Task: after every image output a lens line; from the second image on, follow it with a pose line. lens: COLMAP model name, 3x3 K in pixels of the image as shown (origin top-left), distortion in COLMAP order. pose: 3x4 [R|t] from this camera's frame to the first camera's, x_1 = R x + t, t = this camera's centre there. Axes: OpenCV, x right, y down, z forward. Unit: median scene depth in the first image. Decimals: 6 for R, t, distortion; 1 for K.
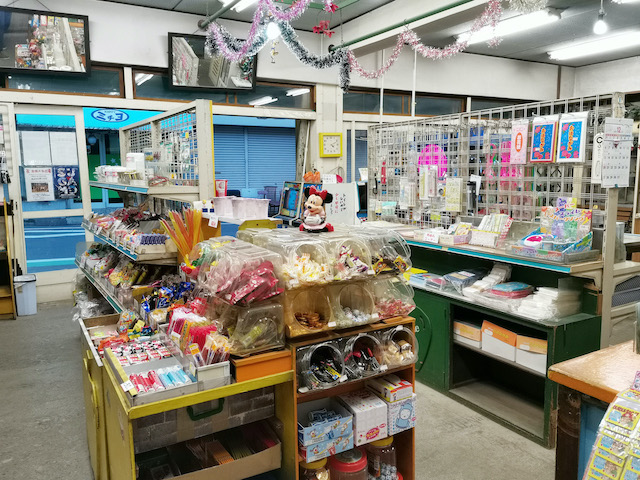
lens RADIAL K [[517.0, 0, 320.0], [0, 517.0, 240.0], [0, 0, 1]] dist [0.036569, 0.001955]
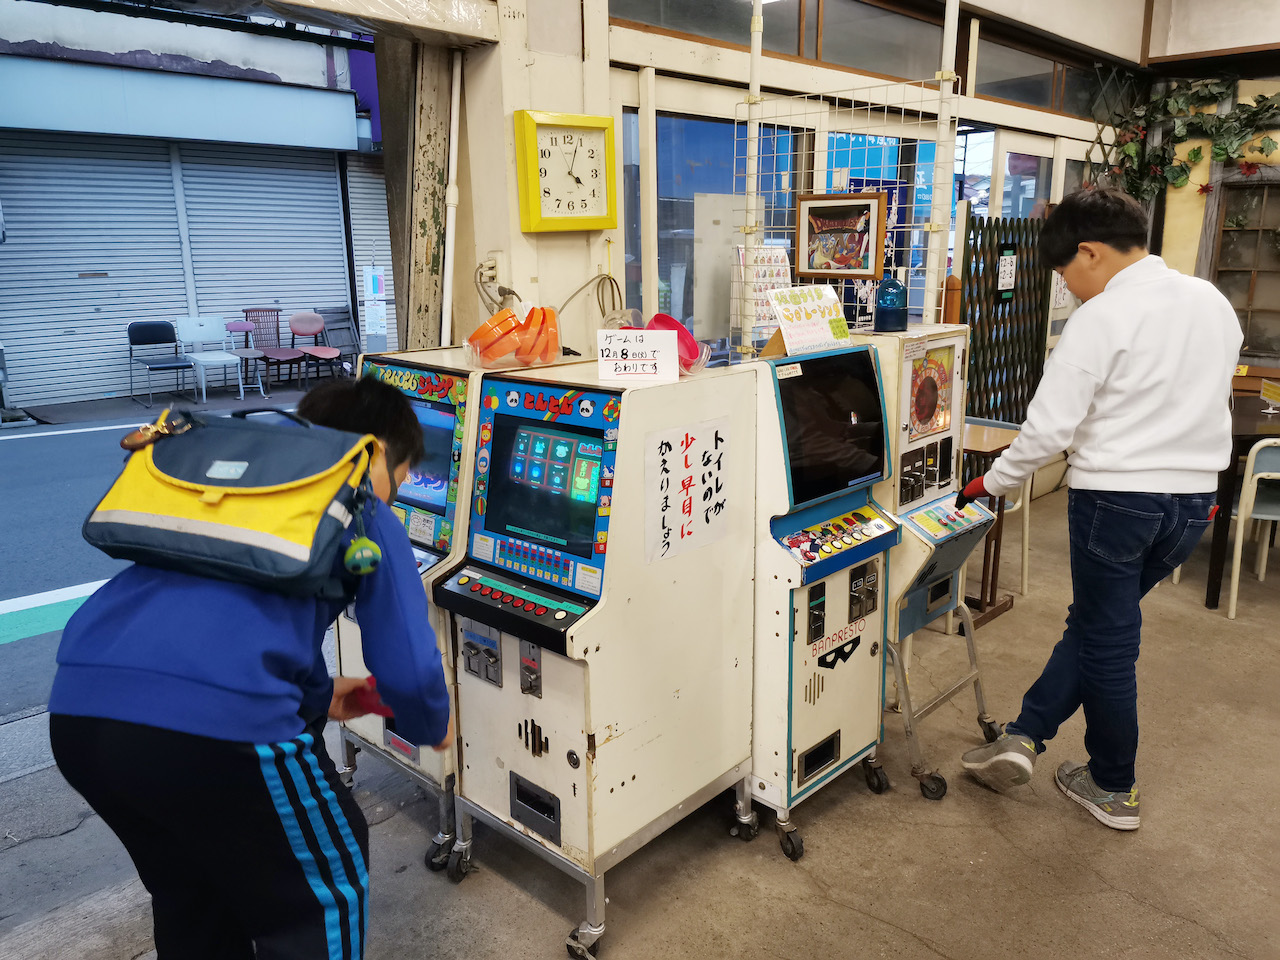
lens RADIAL K [[958.4, 0, 640.0], [0, 958.4, 480.0], [0, 0, 1]] dist [0.060641, 0.000008]
pose [[0.961795, -0.072221, 0.264072, -0.065206], [0.046805, 0.993753, 0.101309, -0.095266], [-0.269739, -0.085079, 0.959168, 0.588379]]
